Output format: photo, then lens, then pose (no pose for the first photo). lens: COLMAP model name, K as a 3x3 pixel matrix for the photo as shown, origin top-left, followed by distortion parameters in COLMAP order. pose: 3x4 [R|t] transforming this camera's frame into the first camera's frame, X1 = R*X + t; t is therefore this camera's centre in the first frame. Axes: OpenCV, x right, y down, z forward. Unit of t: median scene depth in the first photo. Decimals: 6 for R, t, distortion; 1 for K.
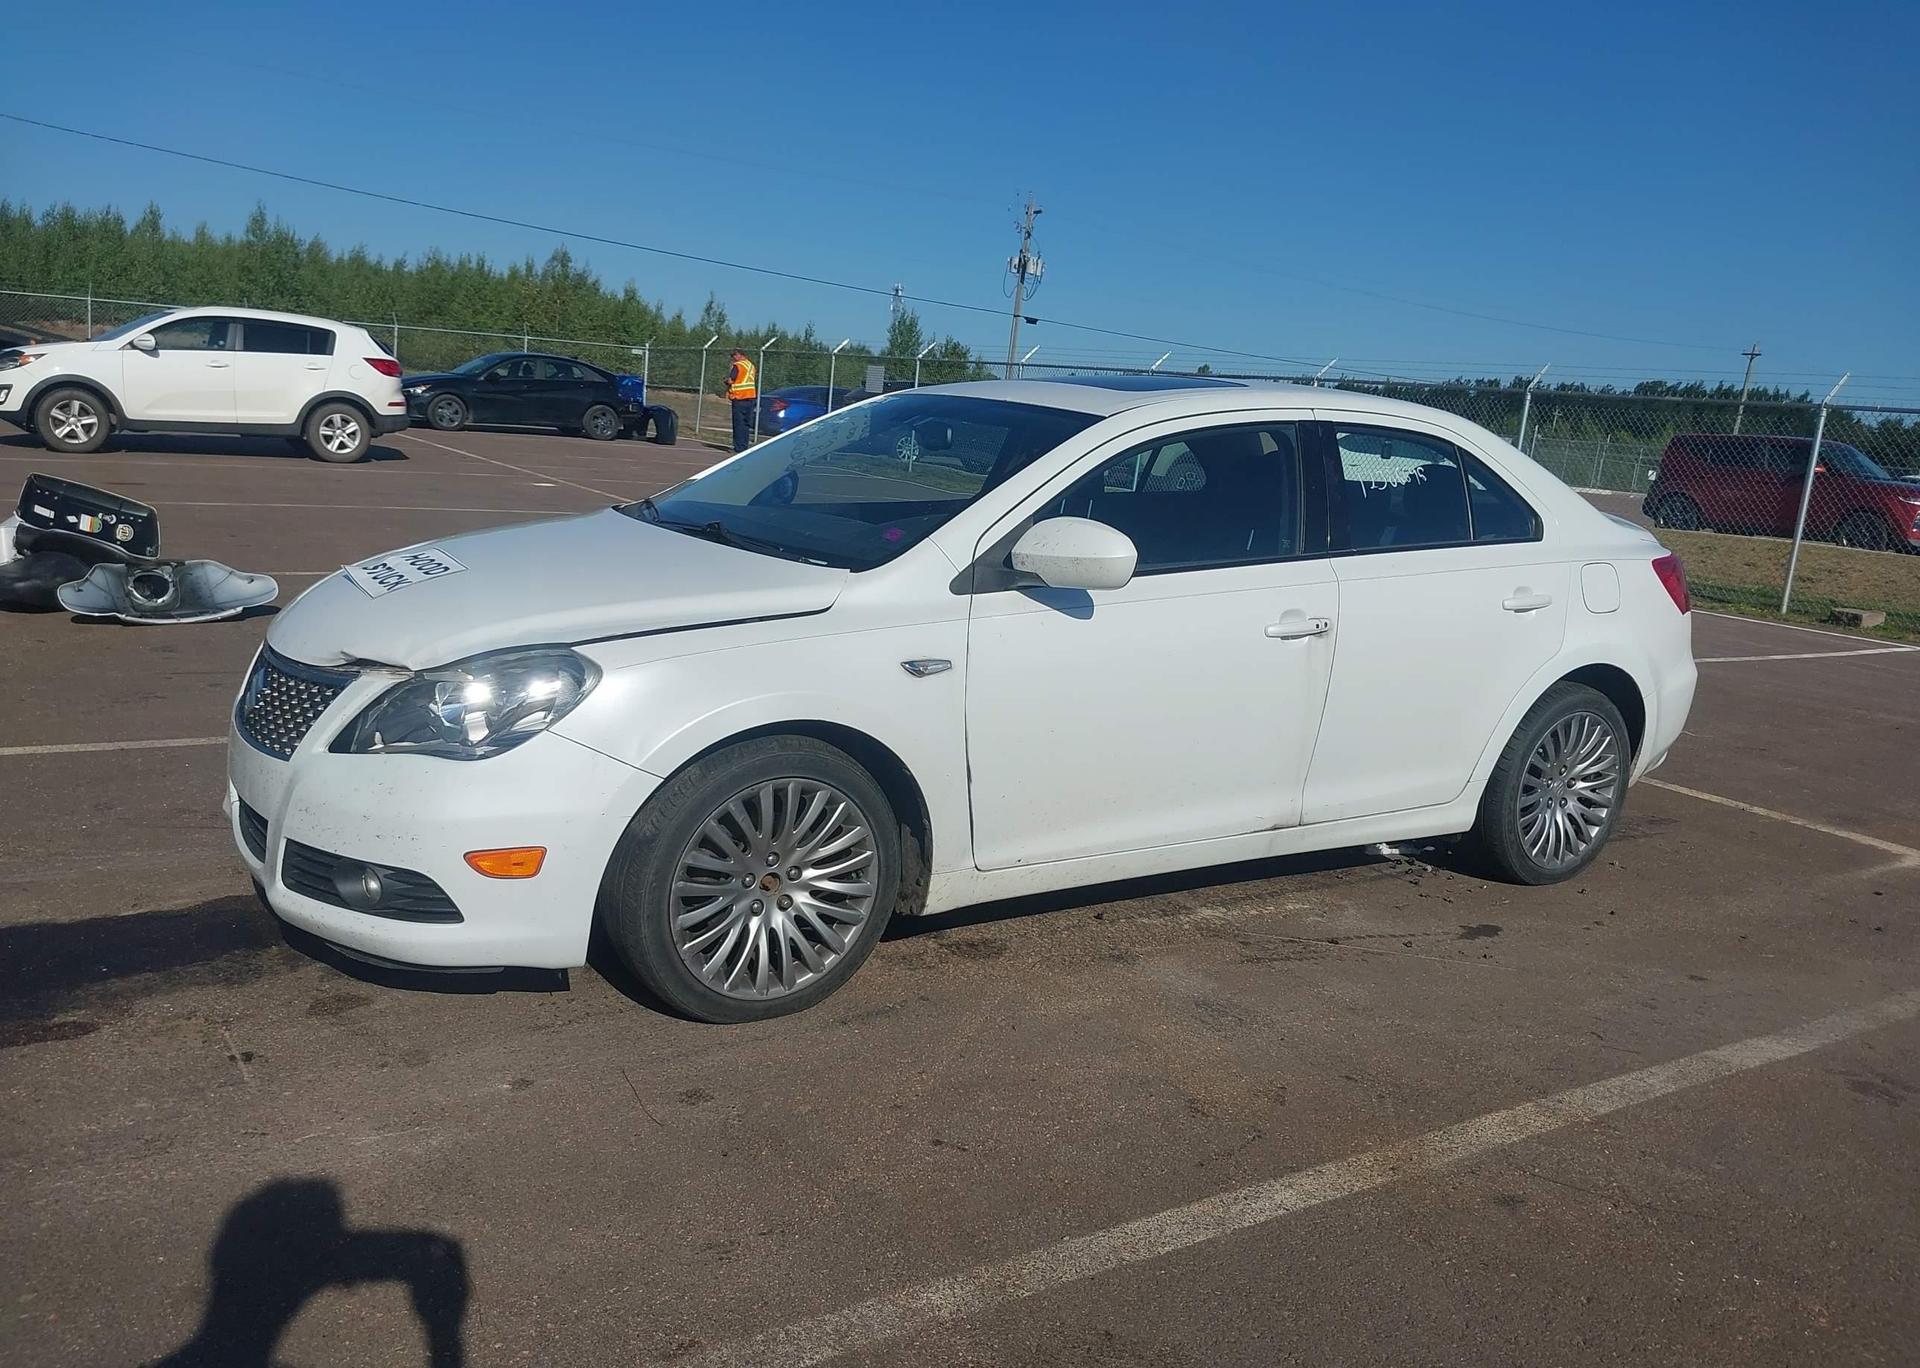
lens RADIAL K [[1479.9, 0, 945.8], [0, 1479.9, 711.0], [0, 0, 1]] dist [0.019636, -0.028143]
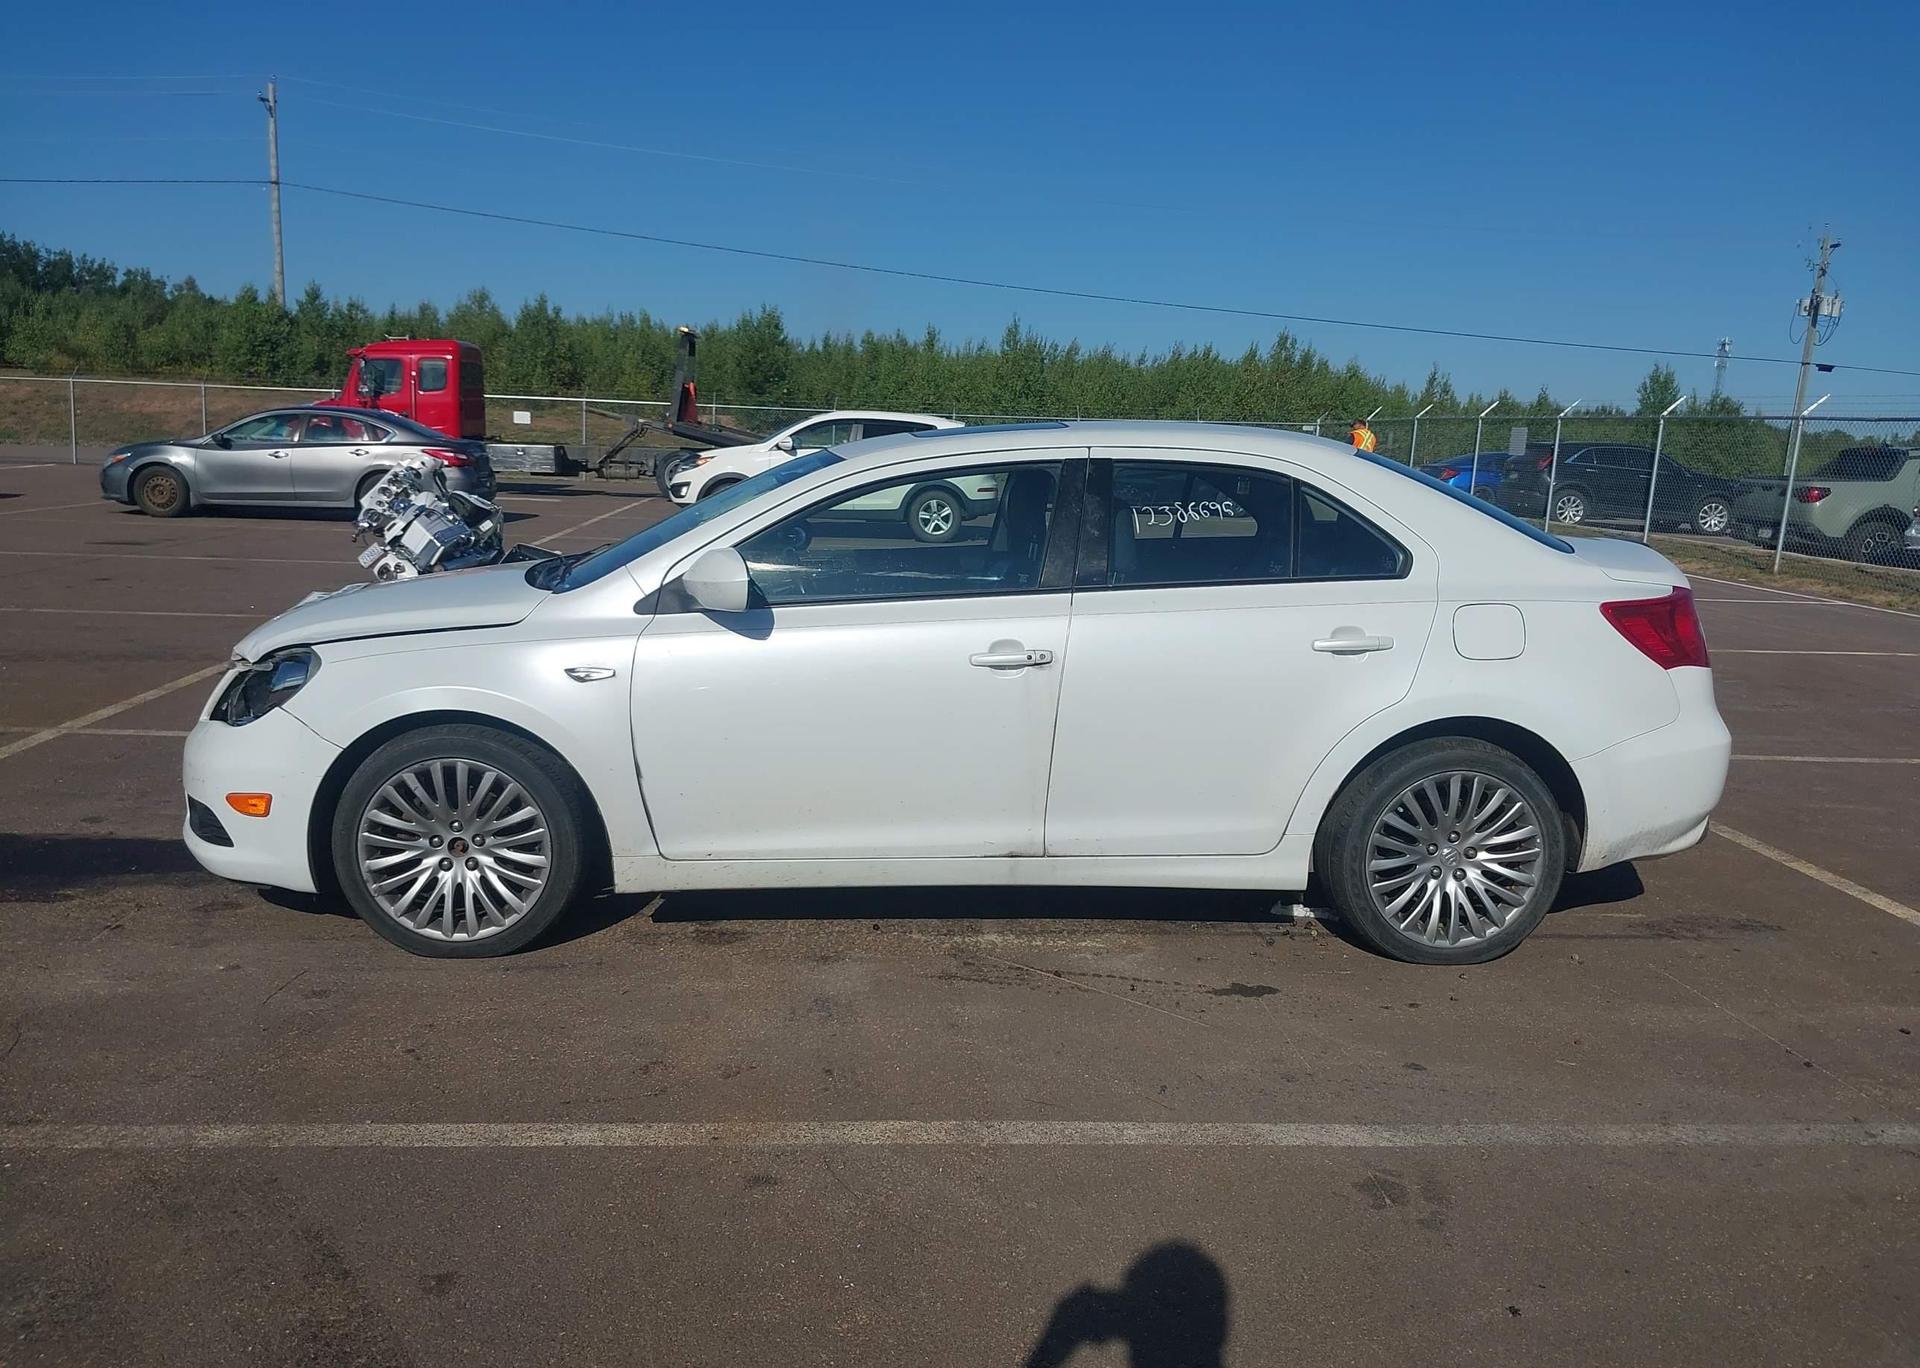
lens RADIAL K [[1479.9, 0, 945.8], [0, 1479.9, 711.0], [0, 0, 1]] dist [0.019636, -0.028143]
pose [[0.878290, 0.038109, -0.476608, 0.720986], [-0.062974, 0.997355, -0.036300, 0.021229], [0.473964, 0.061896, 0.878366, 0.088079]]
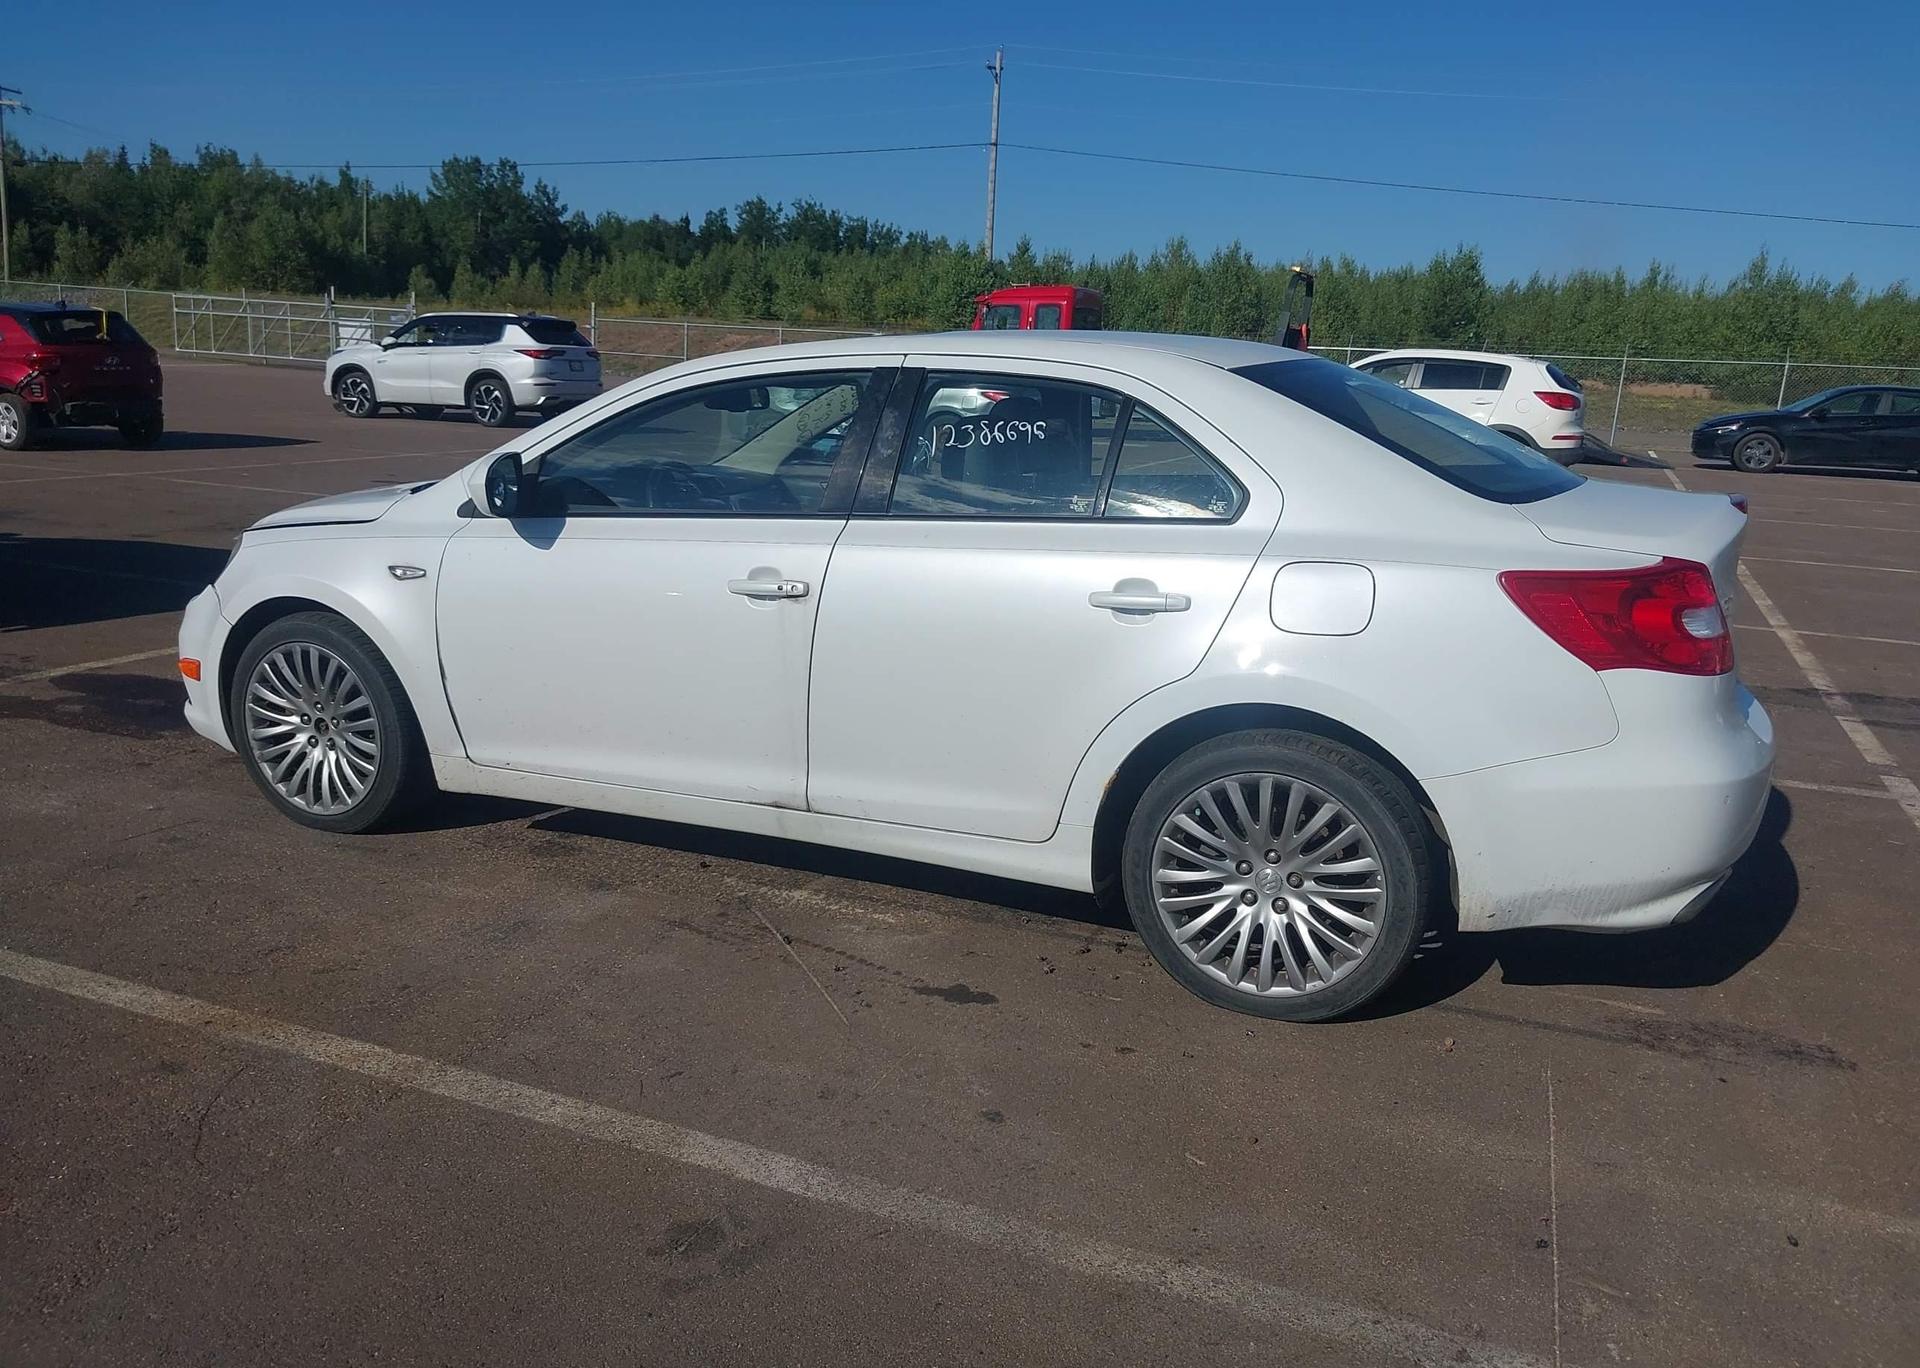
lens RADIAL K [[1479.9, 0, 945.8], [0, 1479.9, 711.0], [0, 0, 1]] dist [0.019636, -0.028143]
pose [[0.574318, 0.134670, -0.807479, 1.113739], [-0.163310, 0.985397, 0.048189, -0.044959], [0.802177, 0.104193, 0.587924, 0.580451]]
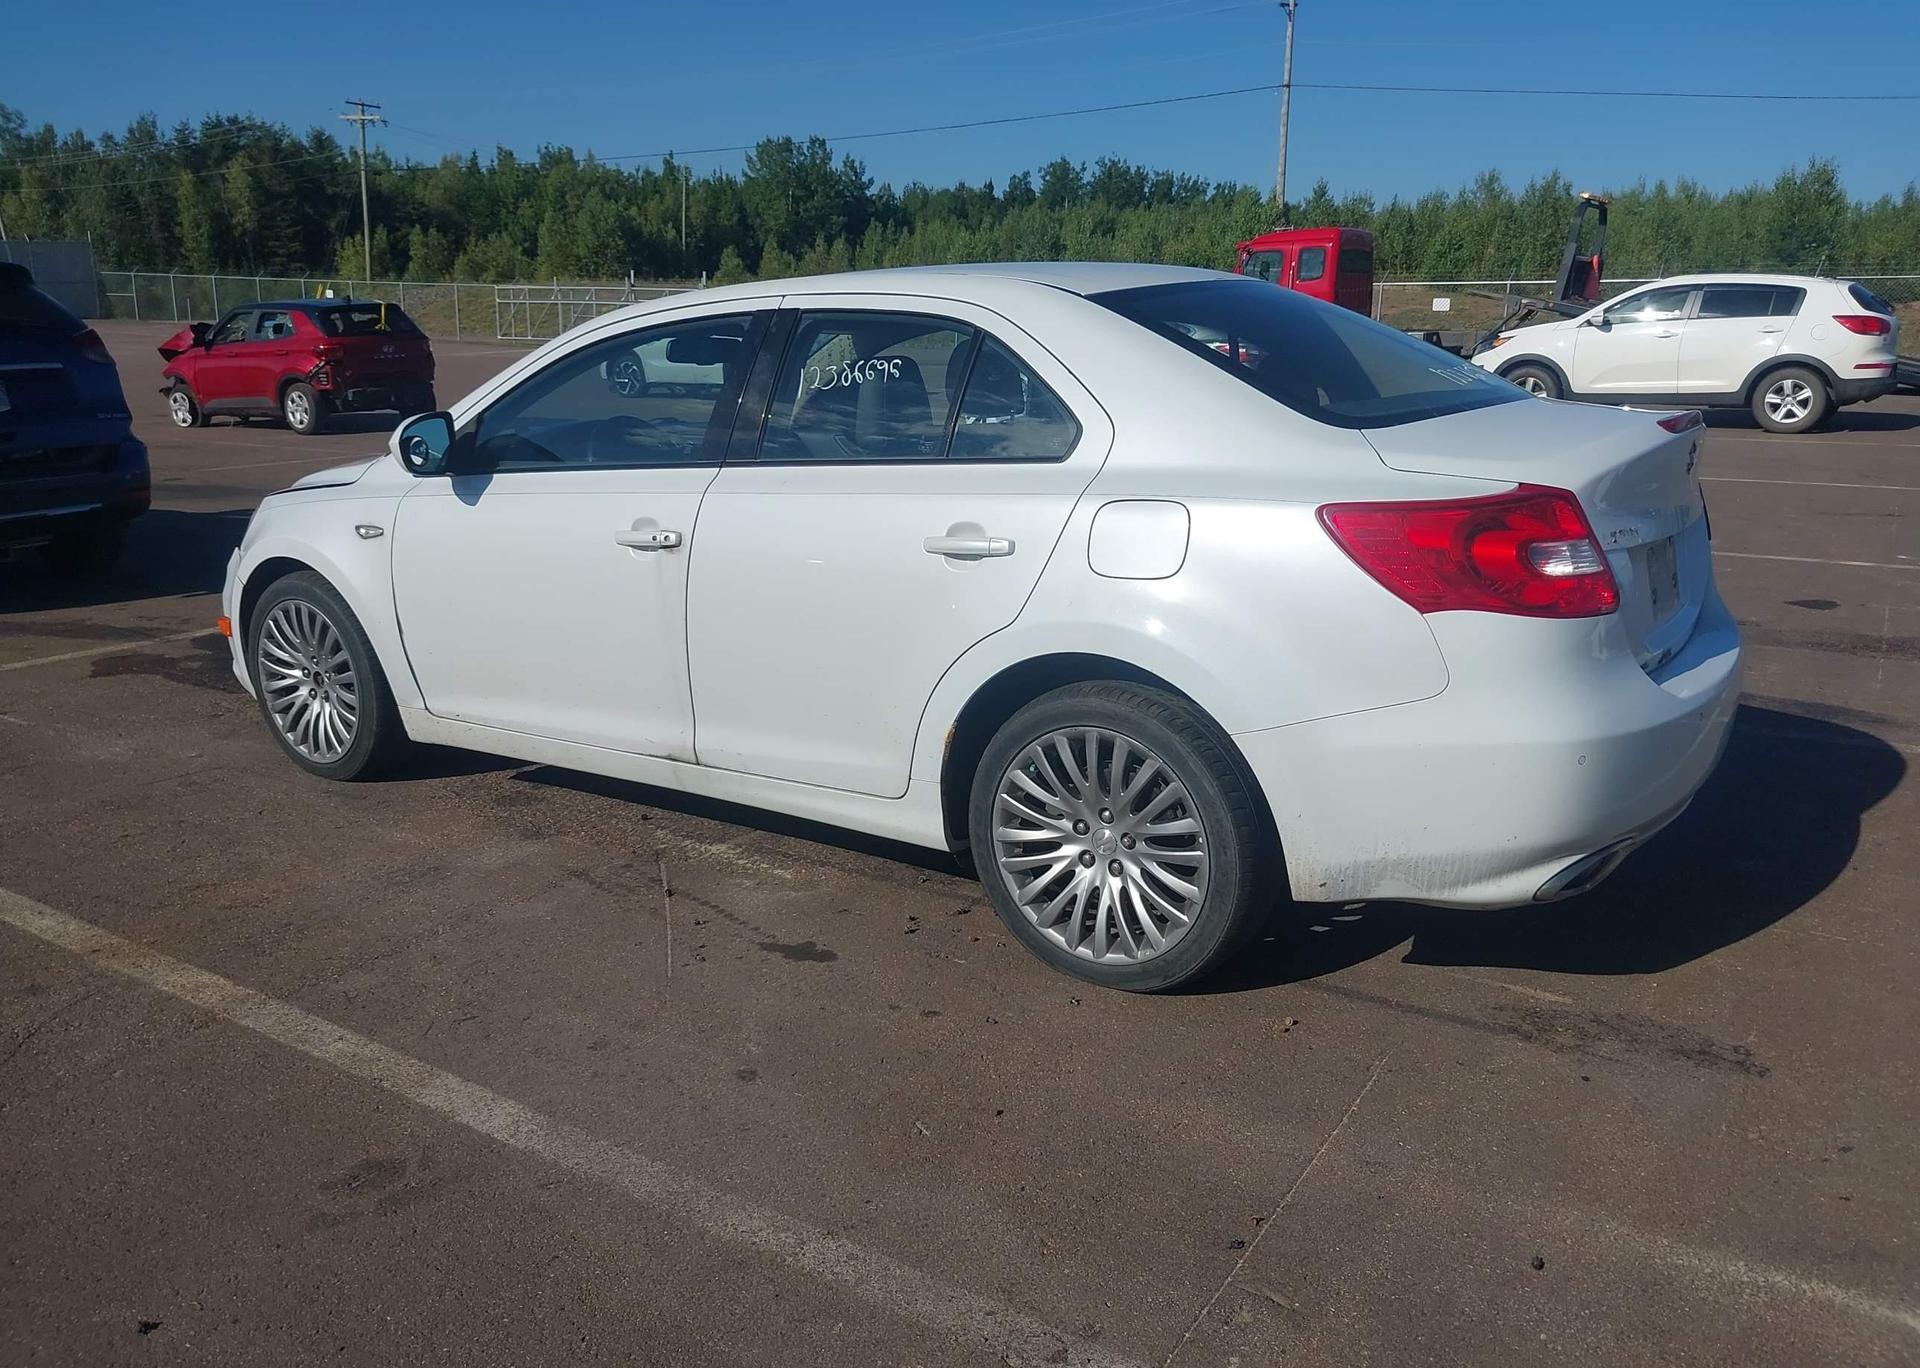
lens RADIAL K [[1489.3, 0, 953.3], [0, 1489.3, 704.8], [0, 0, 1]] dist [-0.004739, 0.001261]
pose [[0.404327, 0.153101, -0.901709, 1.225811], [-0.150830, 0.983553, 0.099365, -0.078840], [0.902092, 0.095829, 0.420770, 0.831211]]
